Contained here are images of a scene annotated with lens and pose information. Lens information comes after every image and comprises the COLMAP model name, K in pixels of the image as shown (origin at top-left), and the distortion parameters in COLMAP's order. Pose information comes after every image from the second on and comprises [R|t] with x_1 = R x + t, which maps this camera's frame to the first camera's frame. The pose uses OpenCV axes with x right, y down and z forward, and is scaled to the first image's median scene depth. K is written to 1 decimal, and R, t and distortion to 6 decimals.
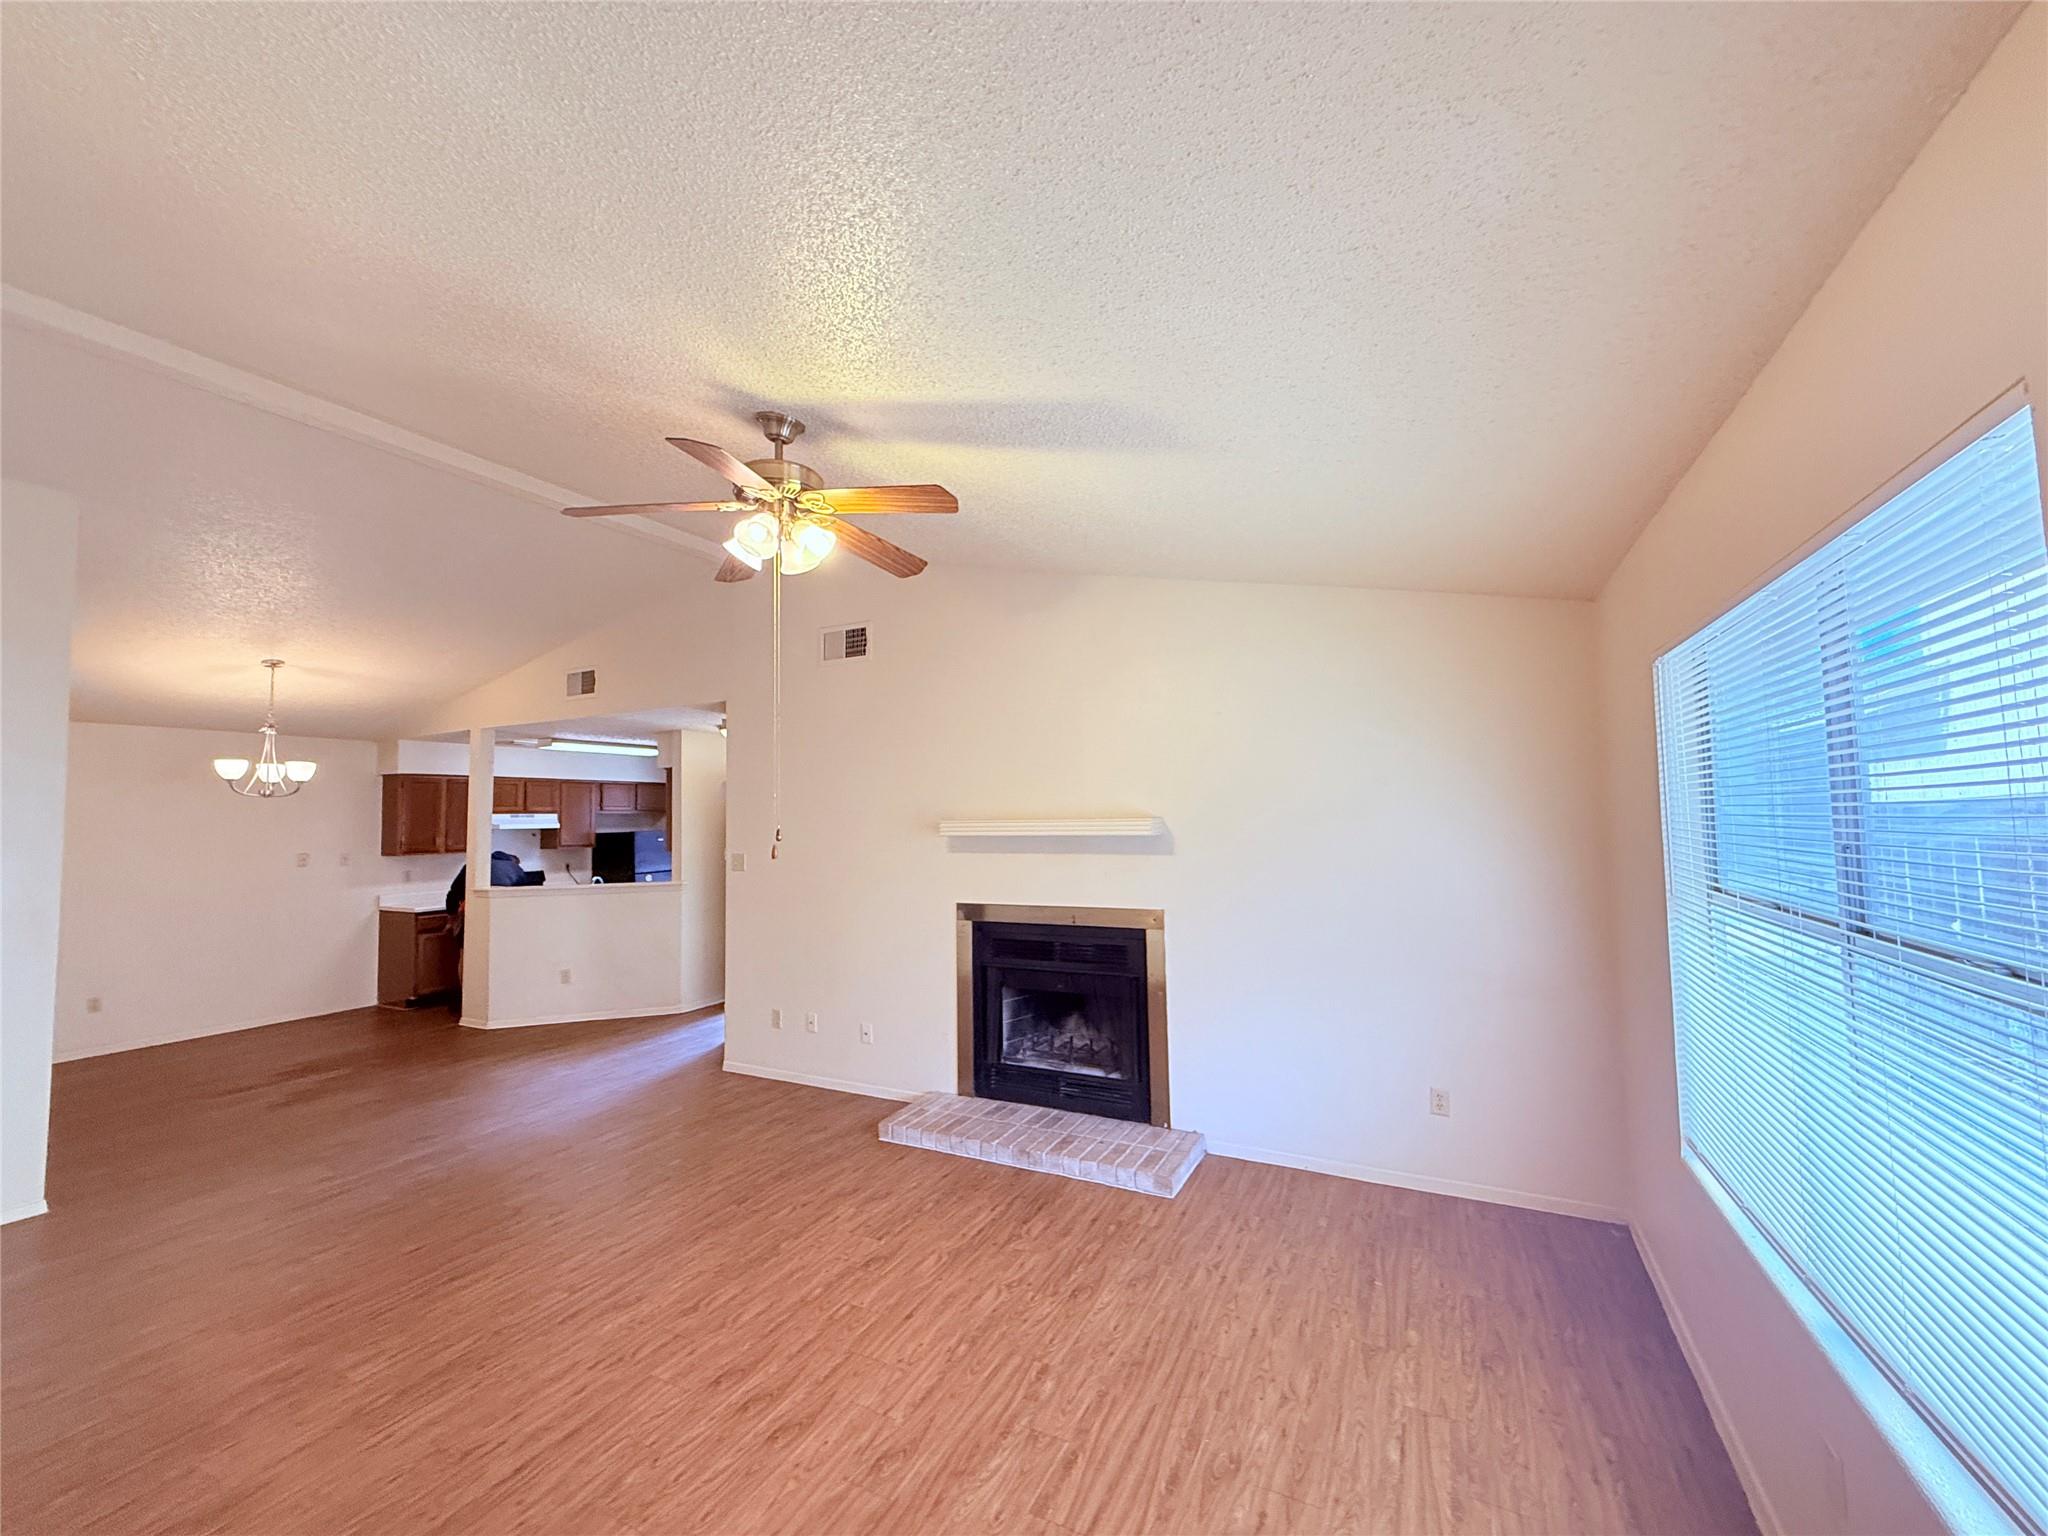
lens RADIAL K [[816.1, 0, 1021.1], [0, 816.1, 766.7], [0, 0, 1]] dist [-0.001122, 0.000346]
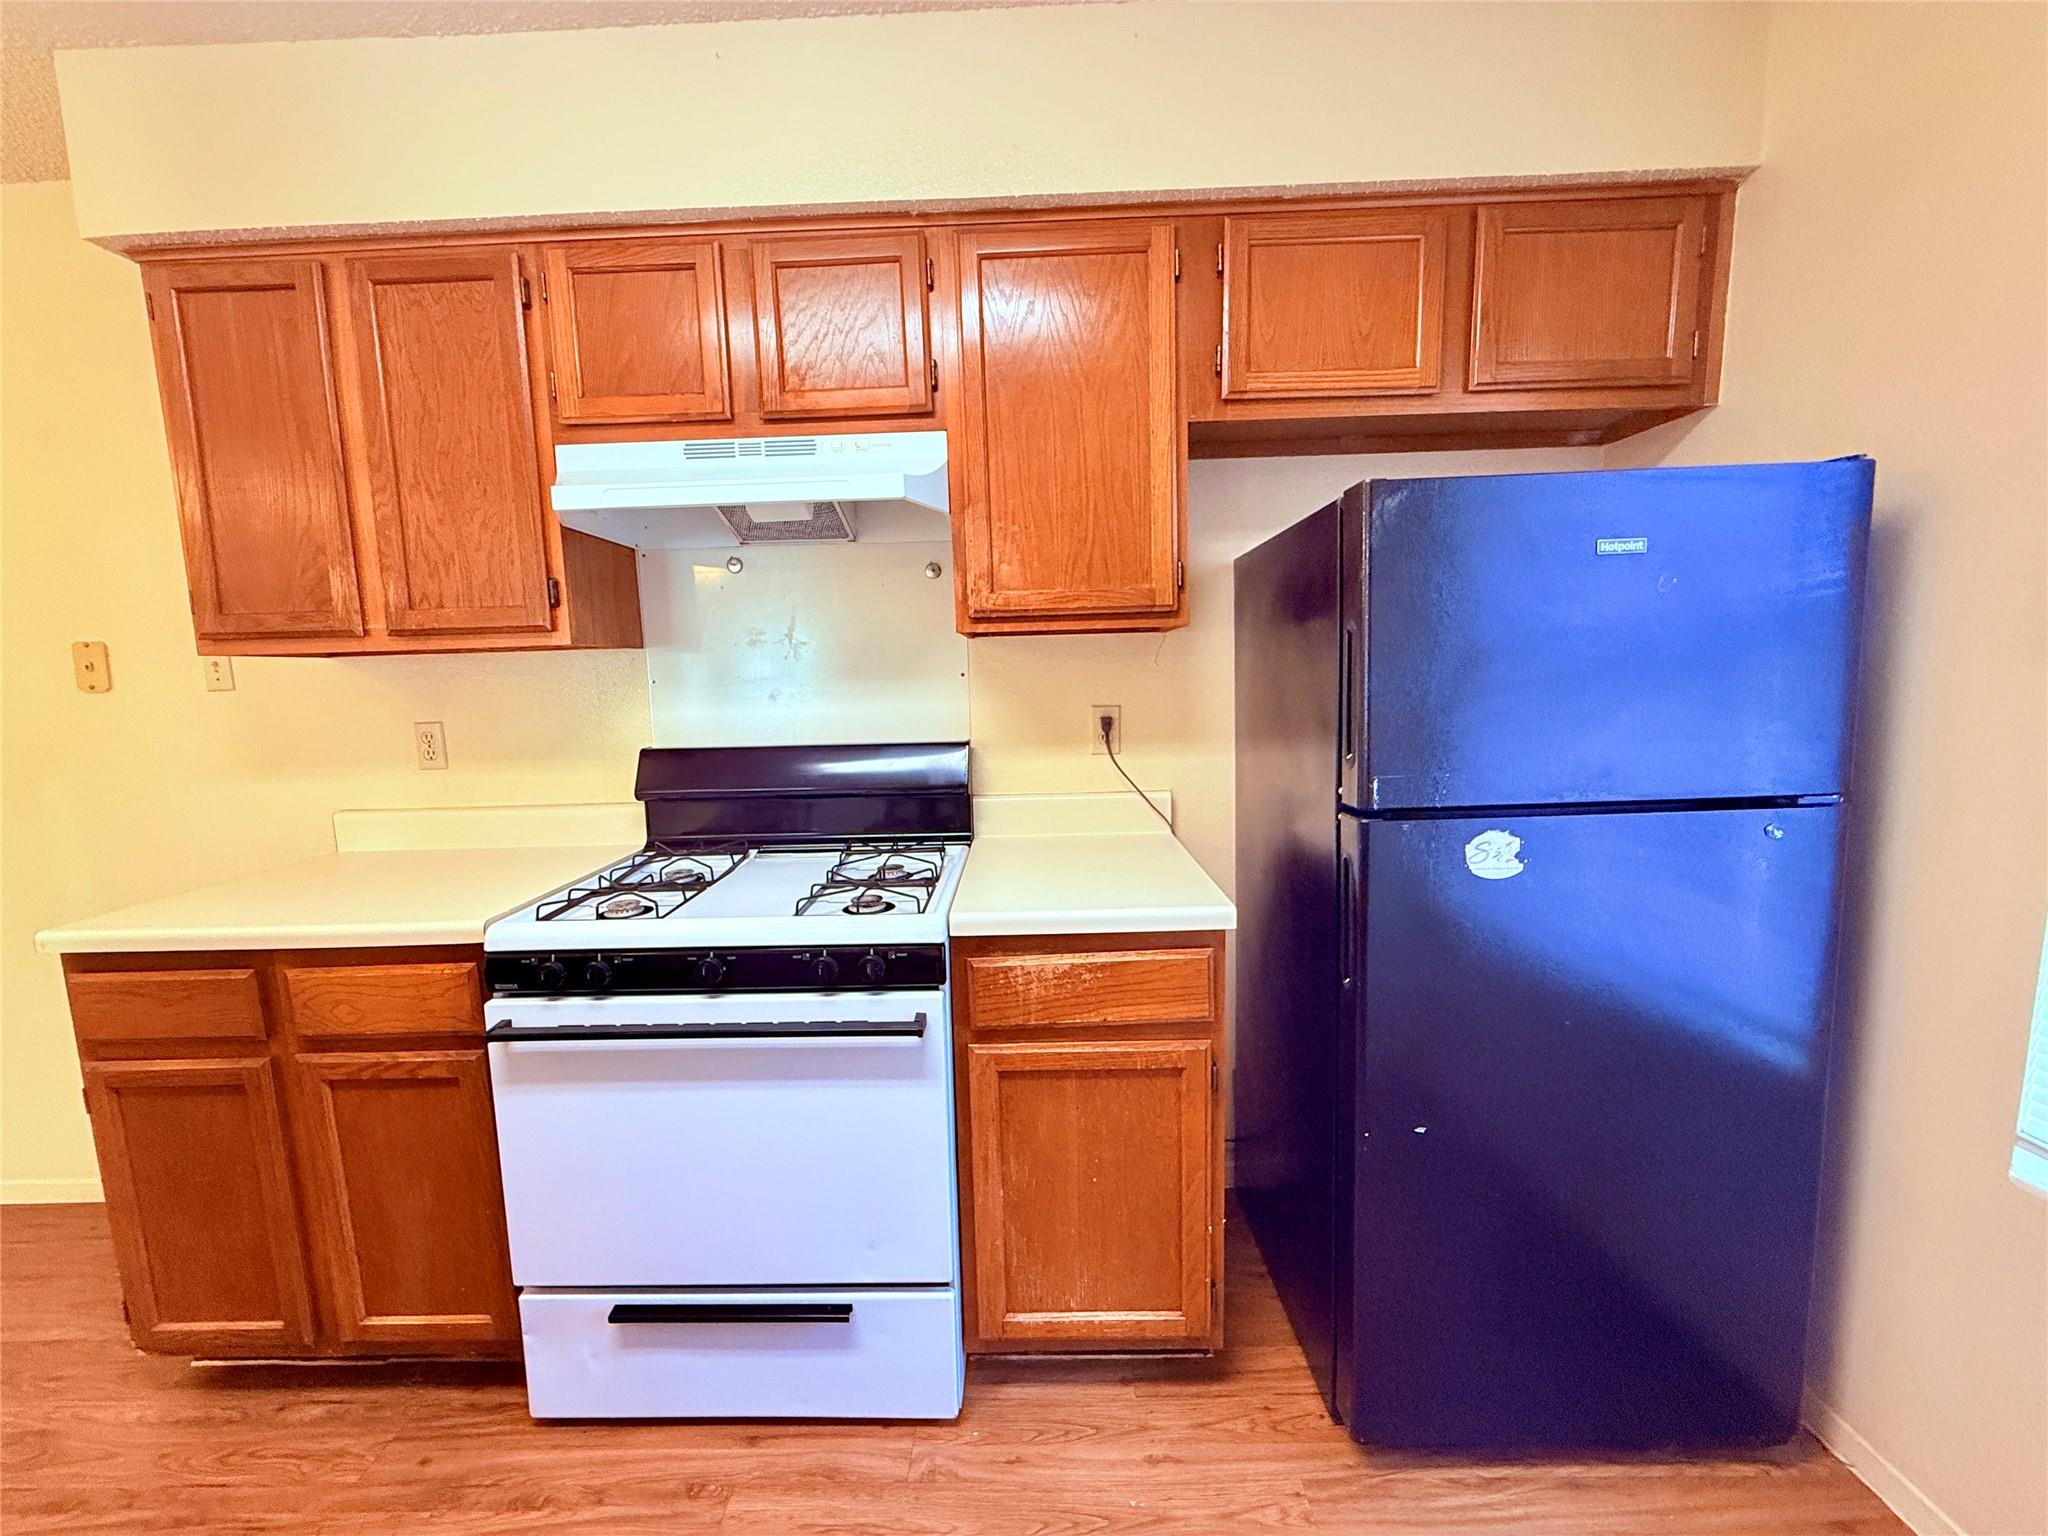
lens RADIAL K [[816.1, 0, 1015.7], [0, 816.1, 770.3], [0, 0, 1]] dist [-0.001122, 0.000346]
pose [[0.438758, 0.115934, -0.891095, -0.774269], [0.076237, 0.983265, 0.165463, 0.198623], [0.895366, -0.140532, 0.422577, 1.808869]]
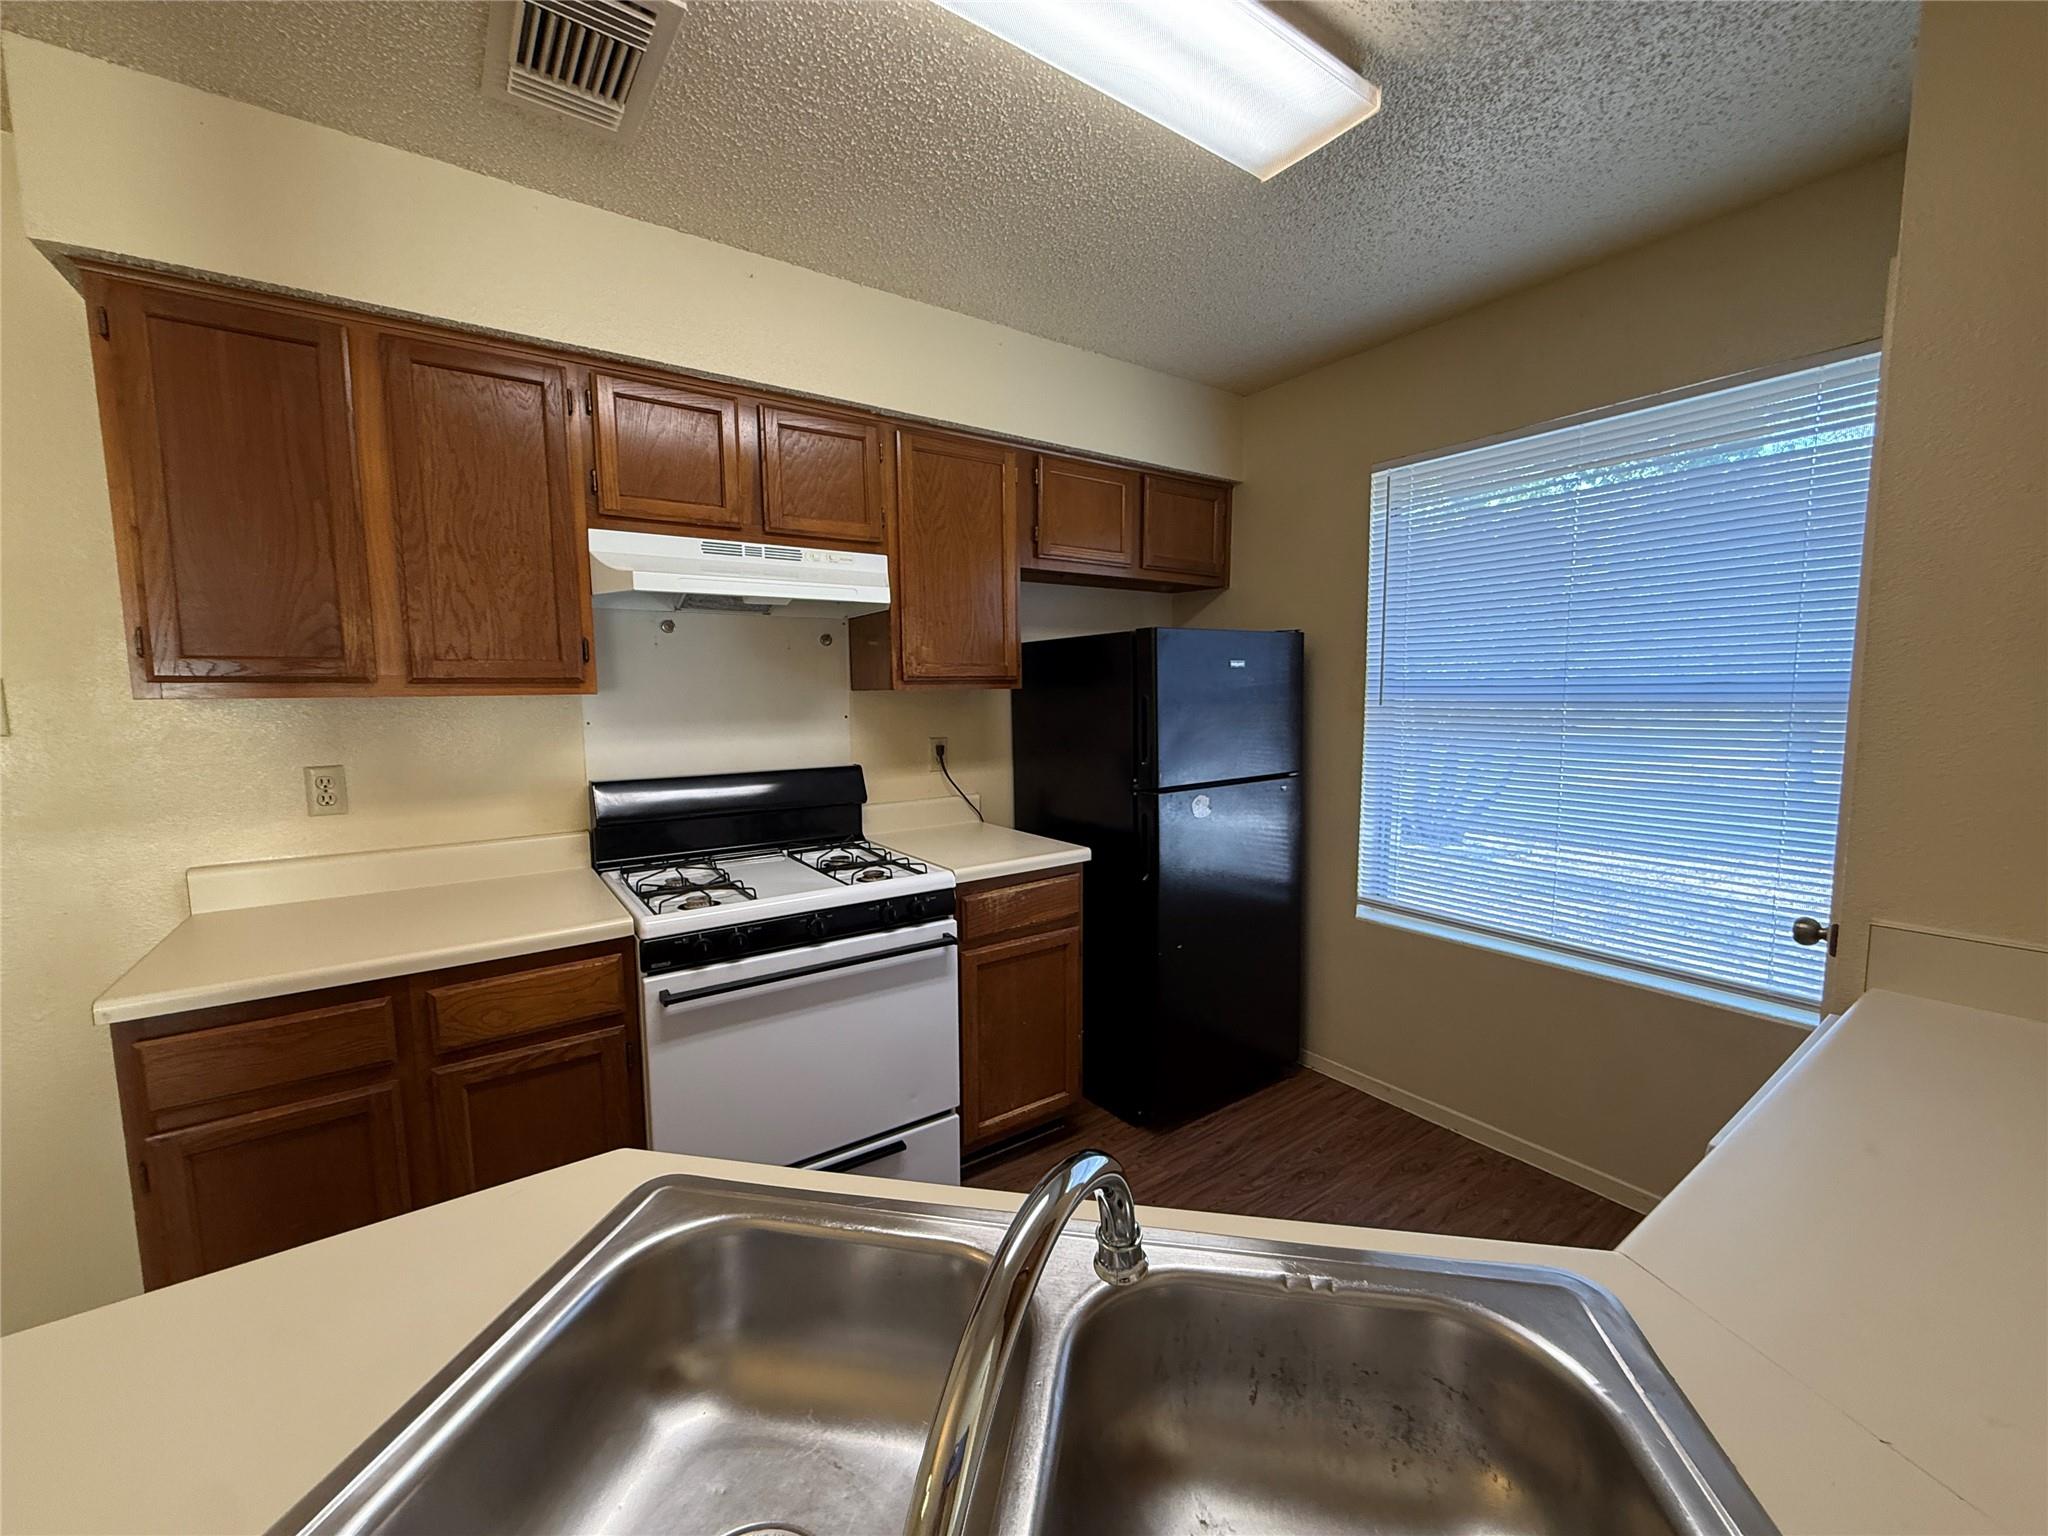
lens RADIAL K [[816.1, 0, 1015.9], [0, 816.1, 773.8], [0, 0, 1]] dist [-0.001122, 0.000346]
pose [[0.883657, 0.059239, -0.464372, -0.793373], [0.022561, 0.985420, 0.168640, 0.163294], [0.467591, -0.159496, 0.869436, 1.522282]]
